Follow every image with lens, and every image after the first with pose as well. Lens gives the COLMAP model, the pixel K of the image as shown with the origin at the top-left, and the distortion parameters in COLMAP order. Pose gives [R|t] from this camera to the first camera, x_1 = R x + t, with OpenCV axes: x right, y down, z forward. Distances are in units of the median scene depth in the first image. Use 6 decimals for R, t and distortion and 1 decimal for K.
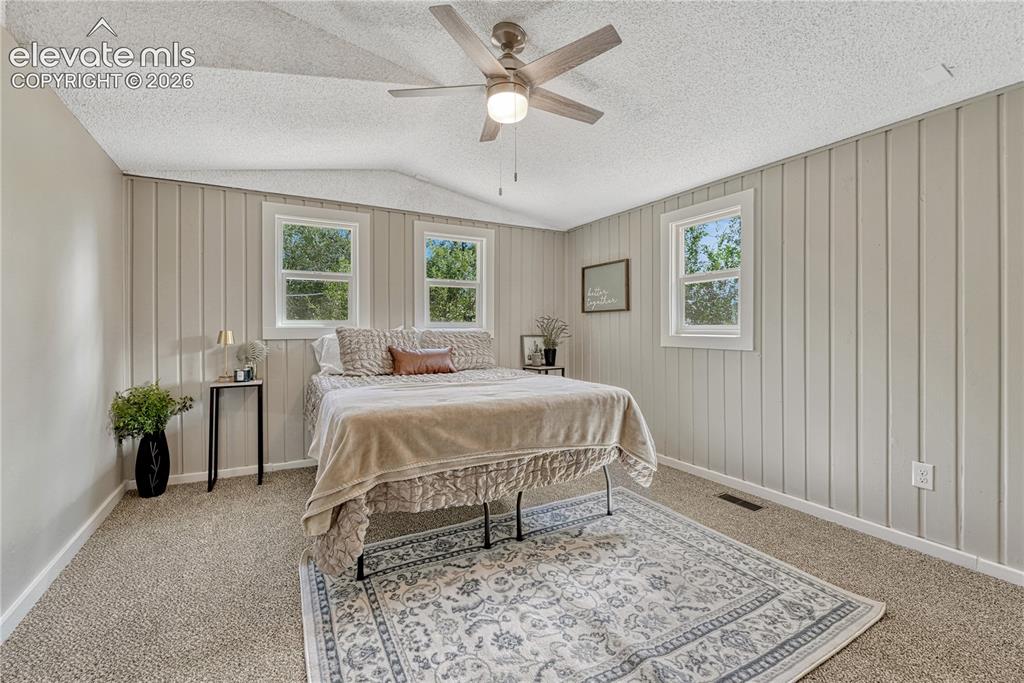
lens RADIAL K [[434.0, 0, 511.6], [0, 434.0, 331.0], [0, 0, 1]] dist [-0.010491, -0.000290]
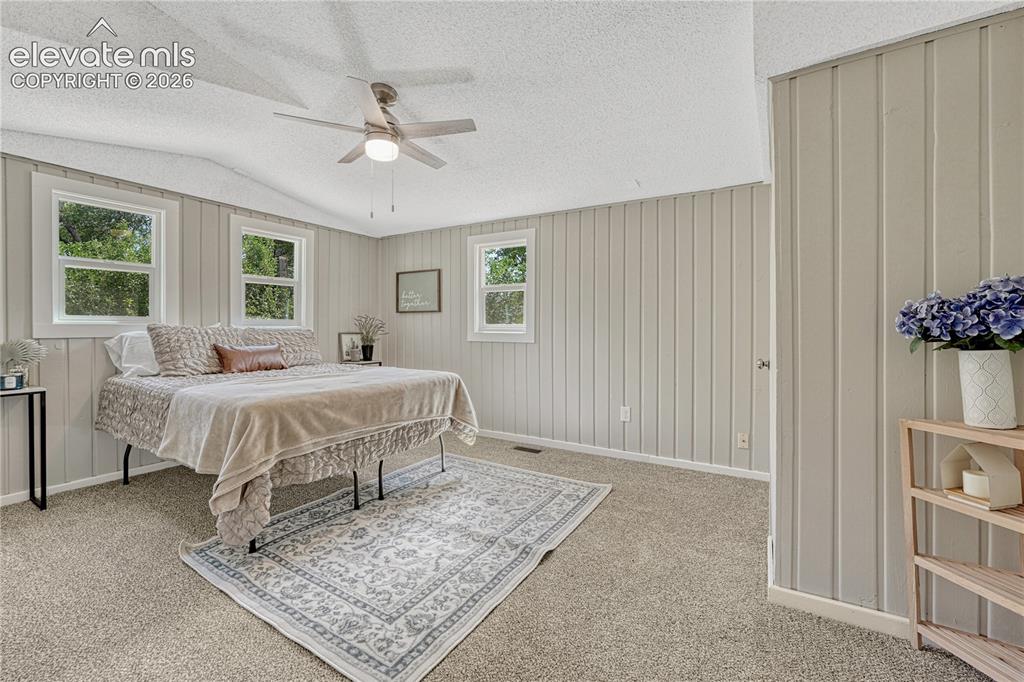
lens RADIAL K [[434.0, 0, 511.6], [0, 434.0, 330.5], [0, 0, 1]] dist [-0.010491, -0.000290]
pose [[0.864789, 0.000031, 0.502136, -0.277224], [-0.001628, 0.999995, 0.002741, 0.001504], [-0.502133, -0.003187, 0.864785, -0.241836]]
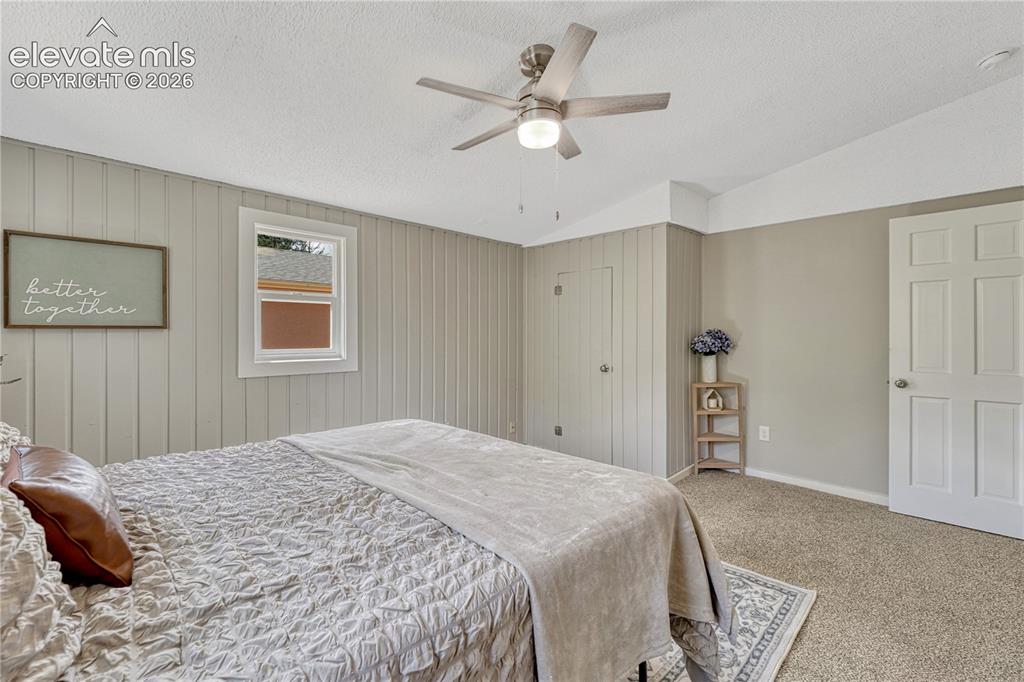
lens RADIAL K [[434.0, 0, 511.6], [0, 434.0, 330.5], [0, 0, 1]] dist [-0.010491, -0.000290]
pose [[-0.290421, 0.008124, 0.956864, -0.814460], [0.006393, 0.999958, -0.006549, -0.062632], [-0.956877, 0.004215, -0.290461, 1.186470]]
